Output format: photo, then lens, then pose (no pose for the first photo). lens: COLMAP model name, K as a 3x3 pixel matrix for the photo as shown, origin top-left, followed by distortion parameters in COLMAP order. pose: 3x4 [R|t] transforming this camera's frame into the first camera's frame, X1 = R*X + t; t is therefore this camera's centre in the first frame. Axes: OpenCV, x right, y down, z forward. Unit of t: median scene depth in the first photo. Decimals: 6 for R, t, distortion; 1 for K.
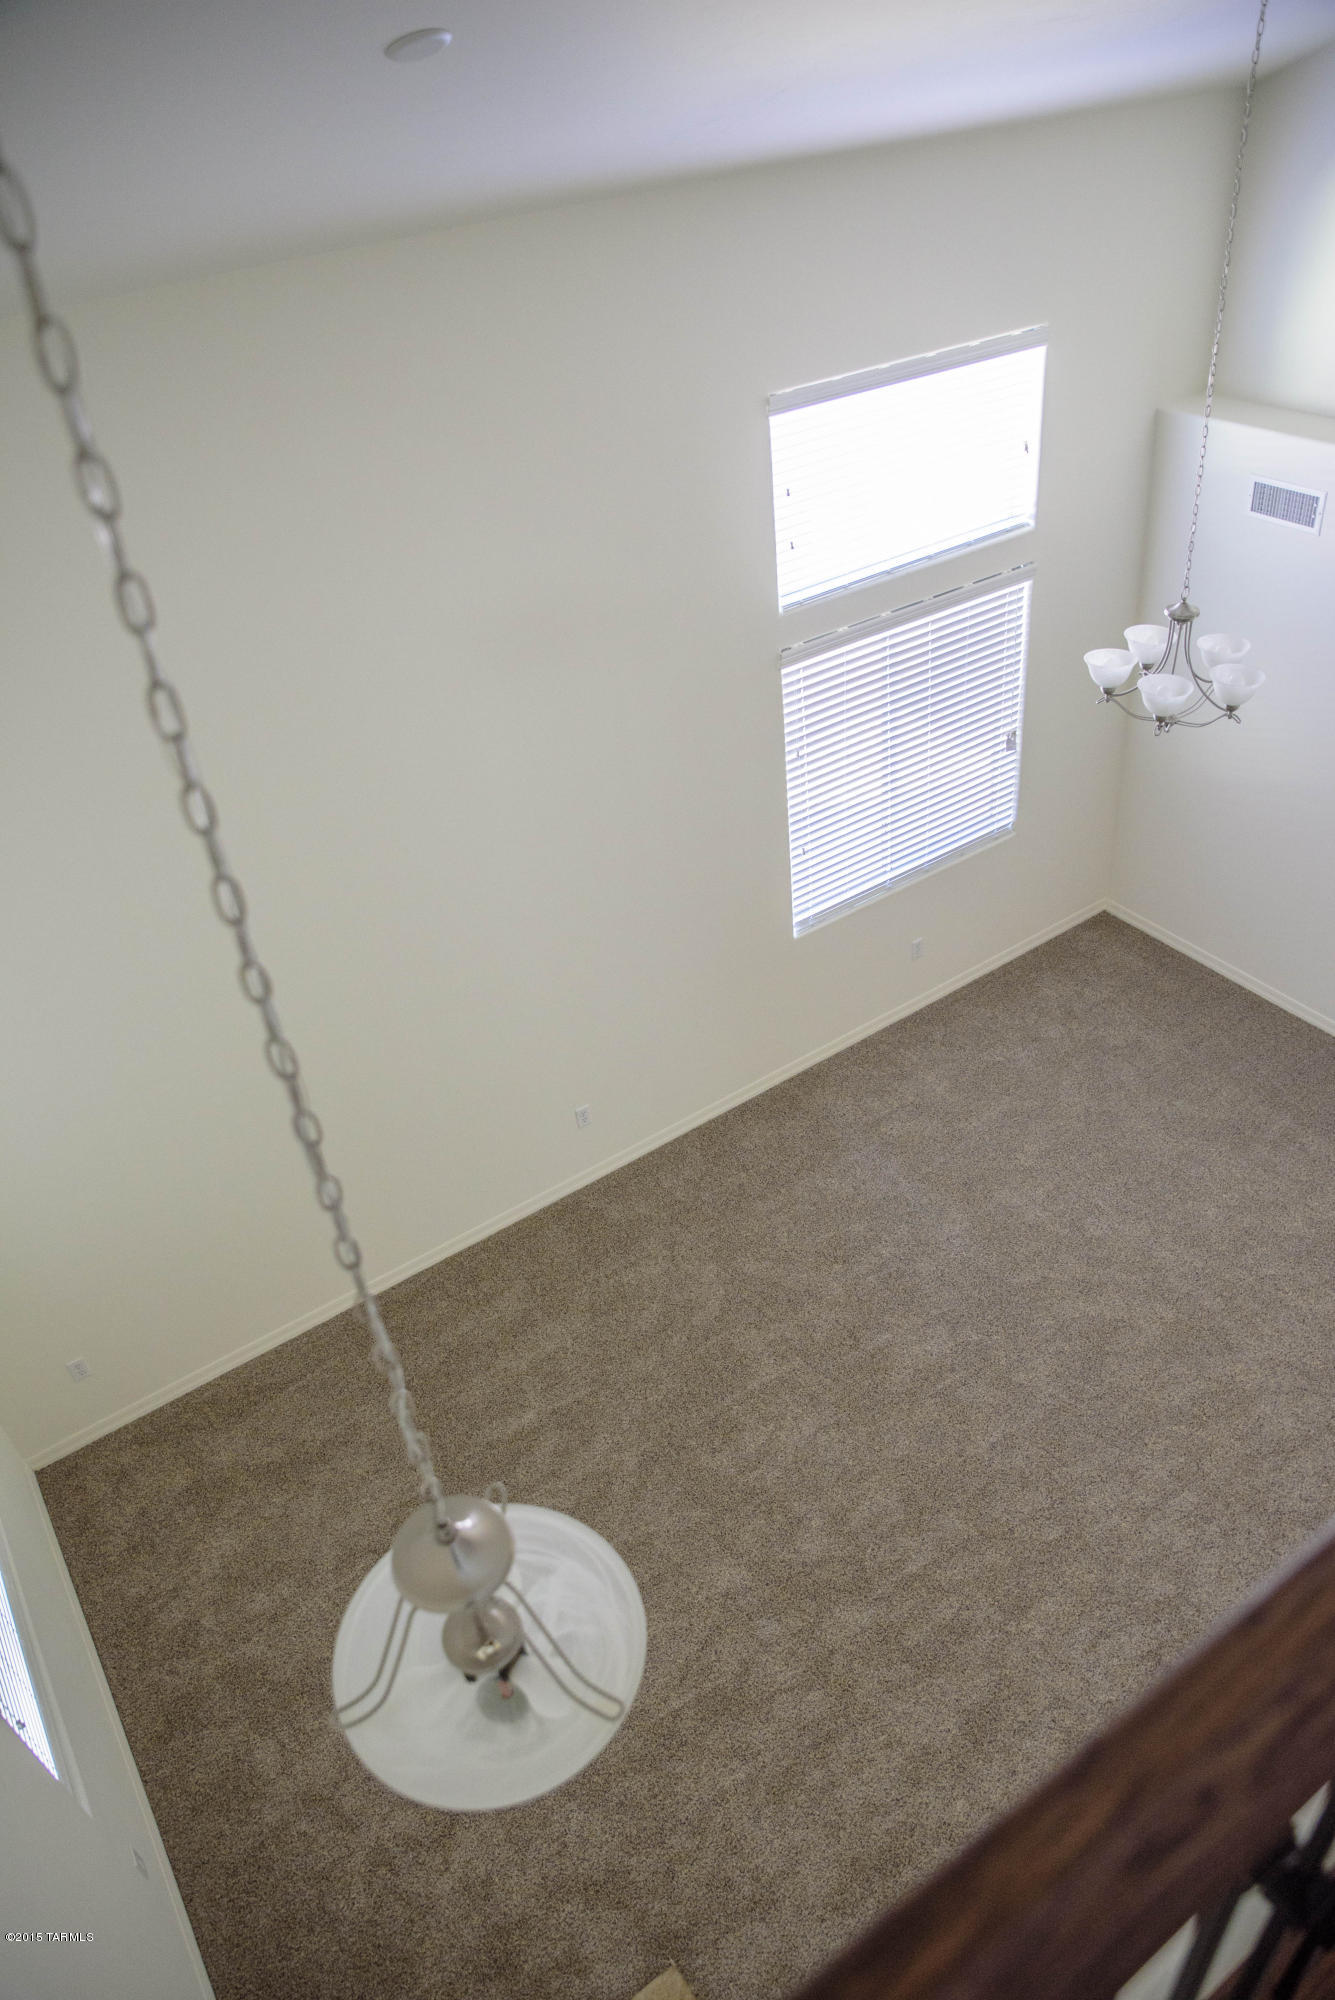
lens RADIAL K [[1404.6, 0, 673.6], [0, 1404.6, 1011.5], [0, 0, 1]] dist [-0.122463, 0.095573]
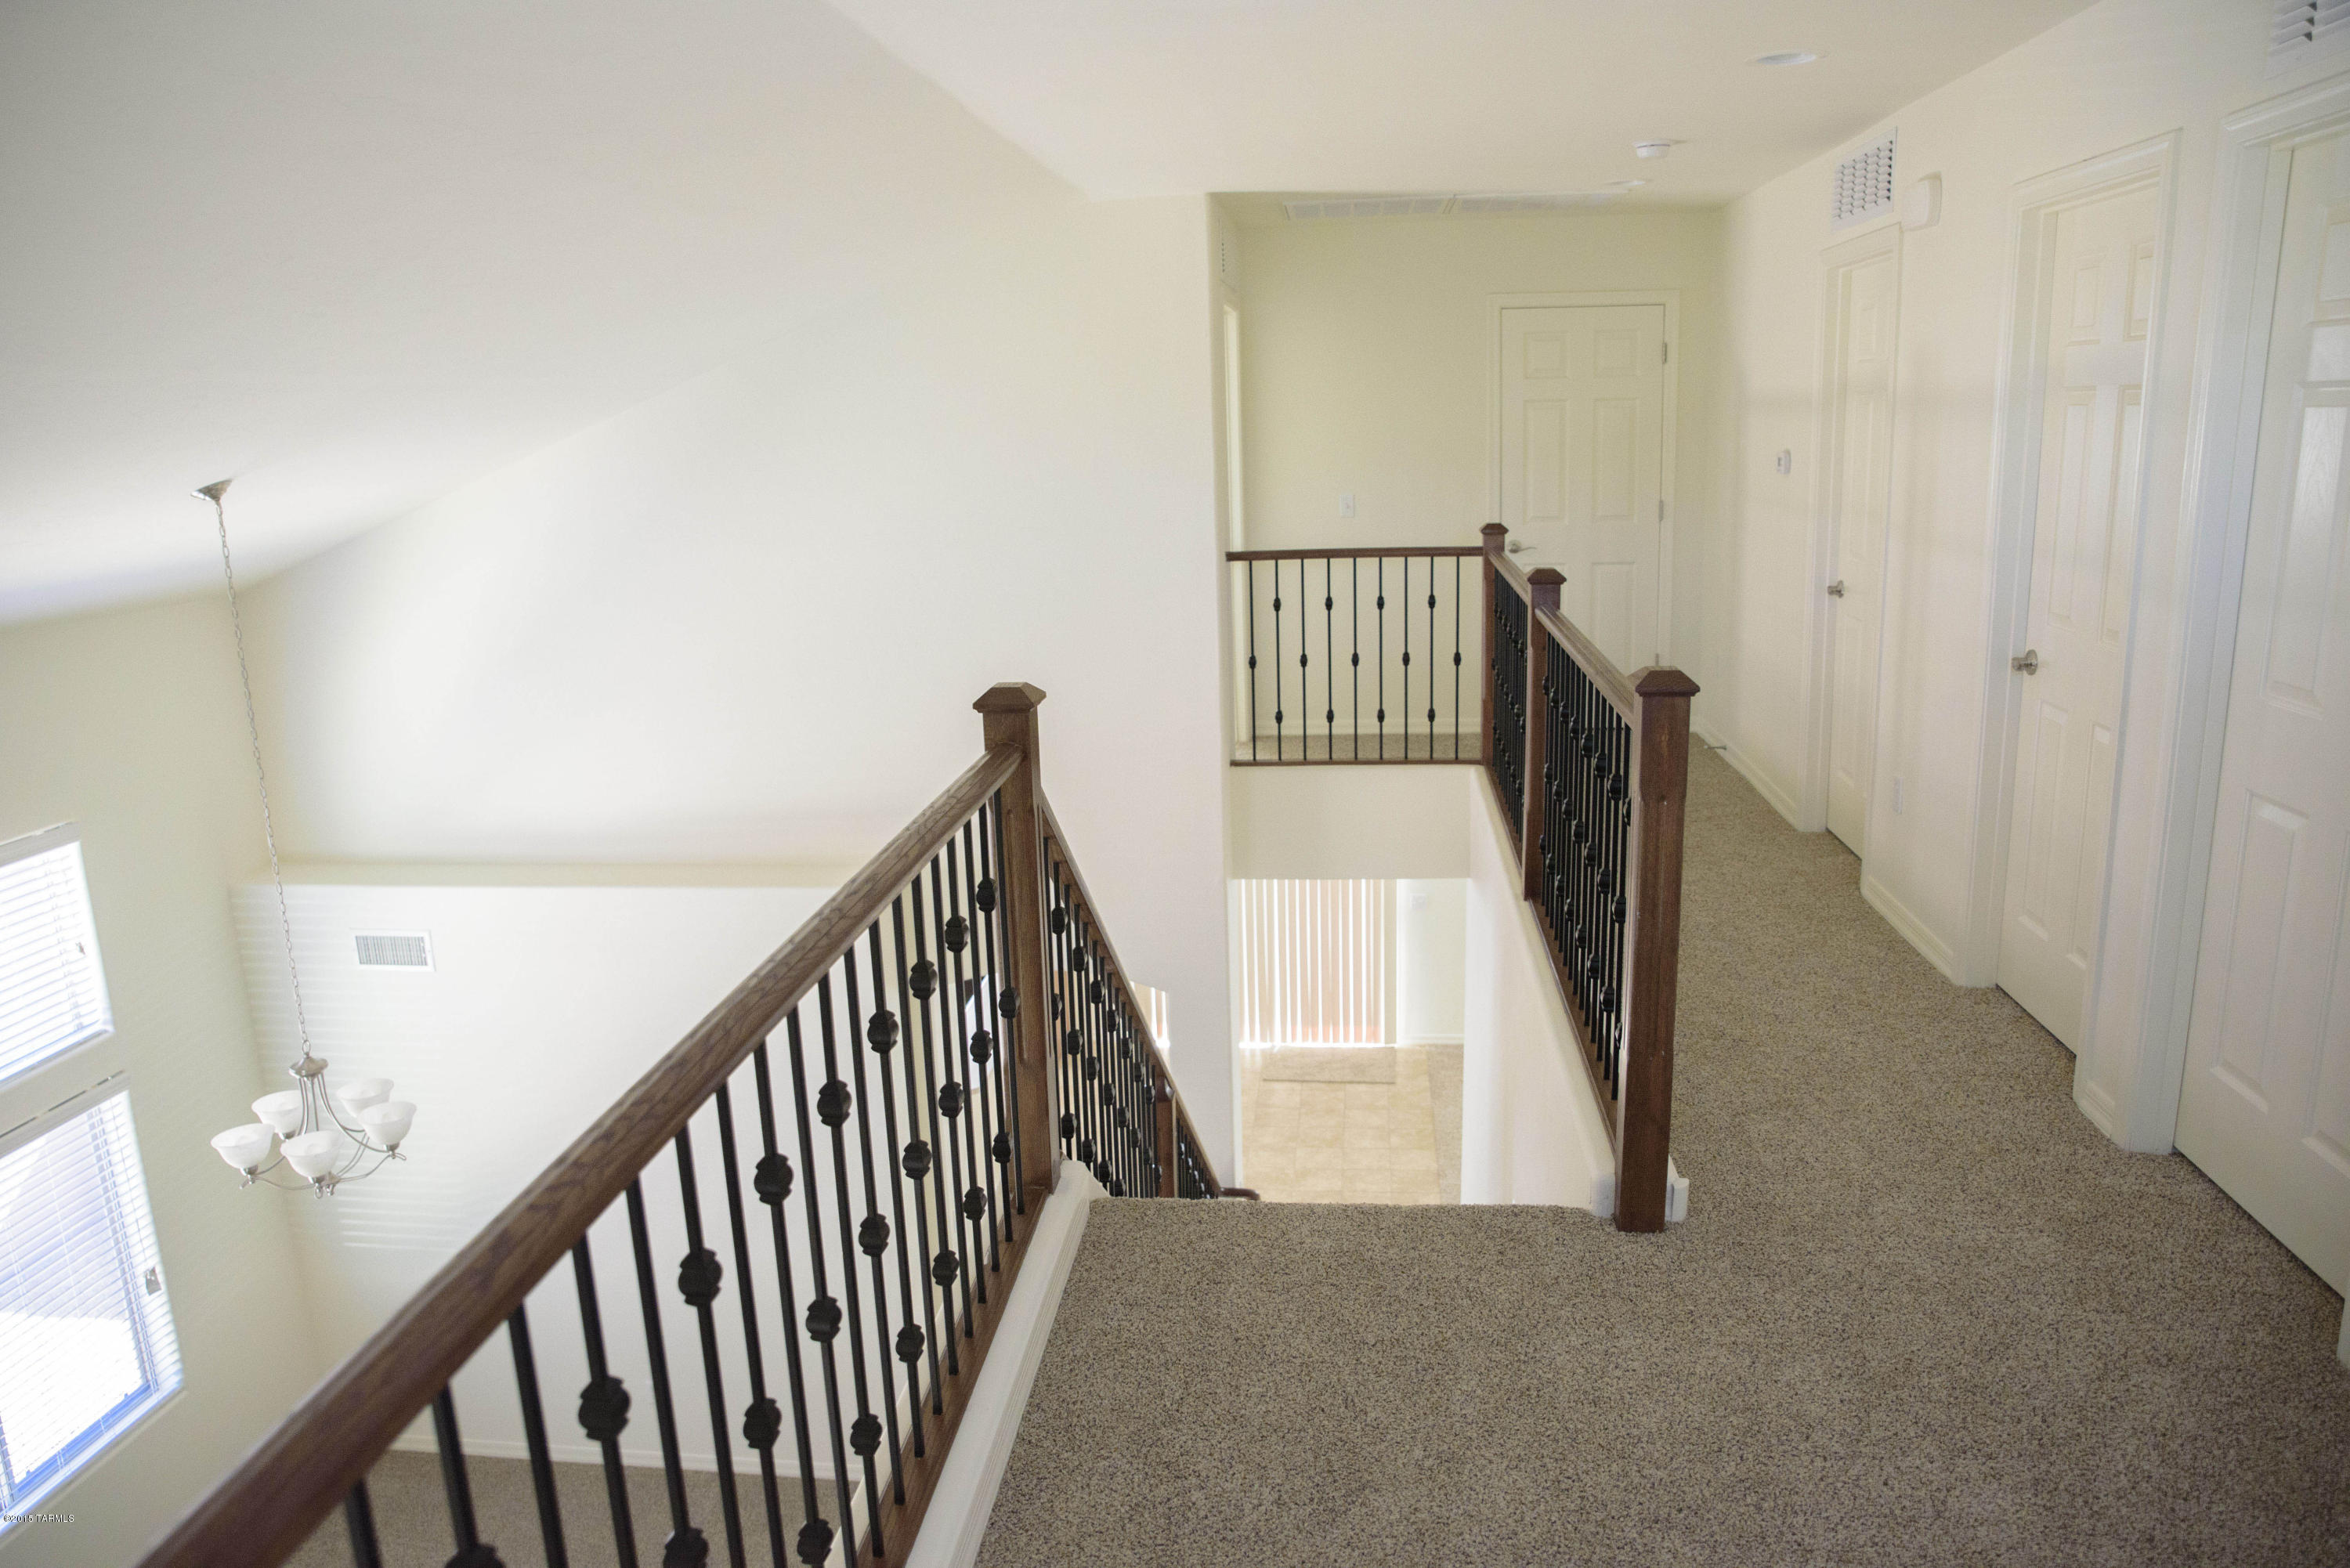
lens RADIAL K [[1650.3, 0, 1185.7], [0, 1650.3, 784.1], [0, 0, 1]] dist [-0.122463, 0.095573]
pose [[0.653506, -0.112772, 0.748473, -0.038894], [0.446240, 0.856120, -0.260630, 0.096305], [-0.611392, 0.504322, 0.609803, -0.140142]]
